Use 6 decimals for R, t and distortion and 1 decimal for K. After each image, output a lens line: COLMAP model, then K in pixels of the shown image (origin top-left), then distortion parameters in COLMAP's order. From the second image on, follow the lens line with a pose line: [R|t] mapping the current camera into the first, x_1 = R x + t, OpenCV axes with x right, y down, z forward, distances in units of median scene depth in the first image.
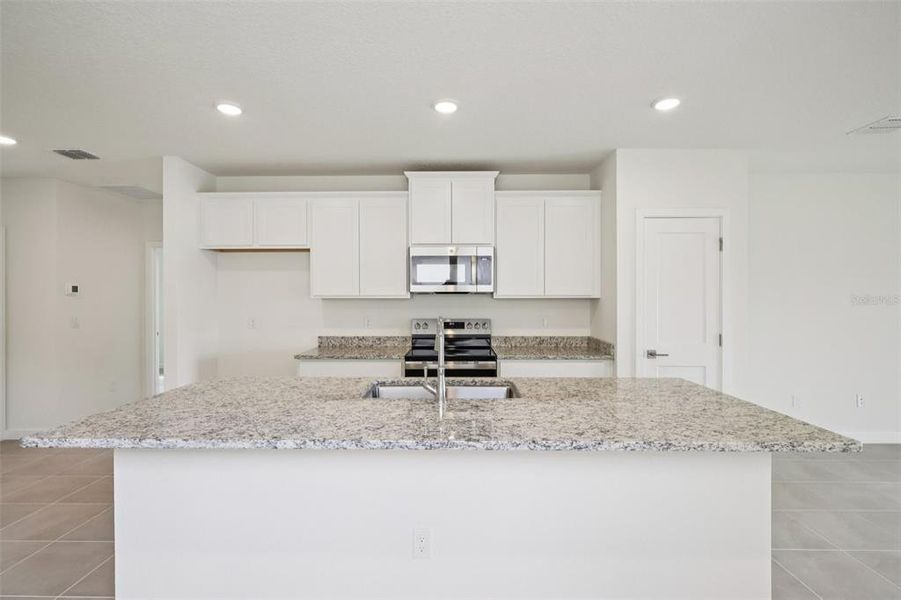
lens RADIAL K [[397.3, 0, 450.5], [0, 397.3, 300.0], [0, 0, 1]] dist [-0.004064, -0.000242]
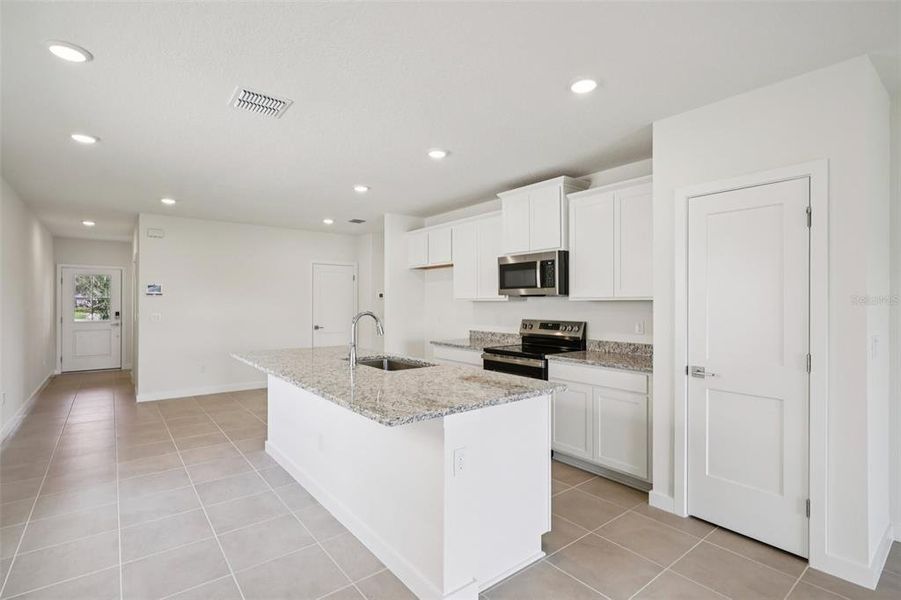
lens RADIAL K [[428.2, 0, 450.5], [0, 428.2, 300.0], [0, 0, 1]] dist [-0.015210, -0.000230]
pose [[0.632293, -0.003129, -0.774723, 0.723508], [-0.000352, 0.999991, -0.004327, -0.000920], [0.774730, 0.003009, 0.632286, 0.079511]]
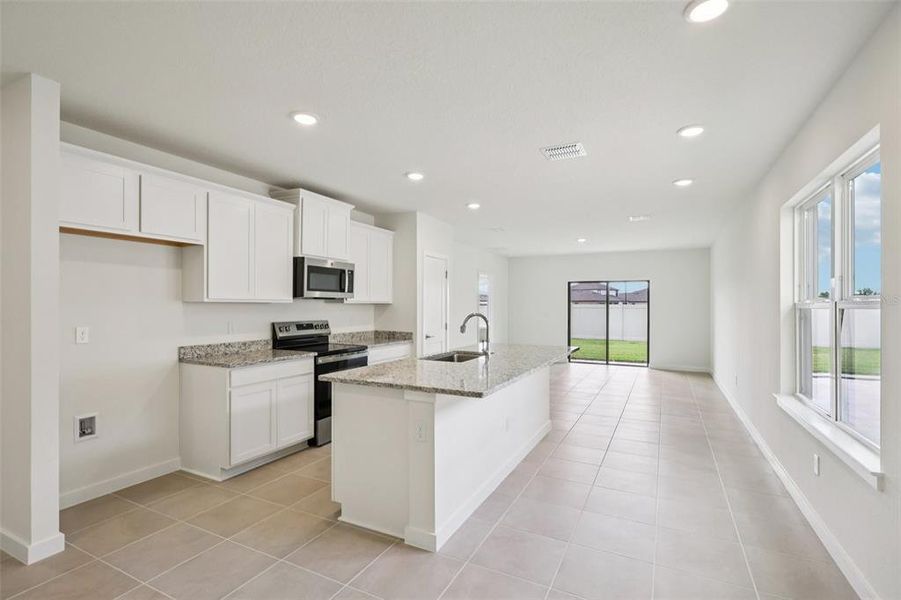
lens RADIAL K [[428.2, 0, 450.5], [0, 428.2, 300.0], [0, 0, 1]] dist [-0.015210, -0.000230]
pose [[0.435131, 0.013651, 0.900264, -0.927636], [-0.005754, 0.999907, -0.012381, 0.000293], [-0.900349, 0.000208, 0.435169, 0.095201]]
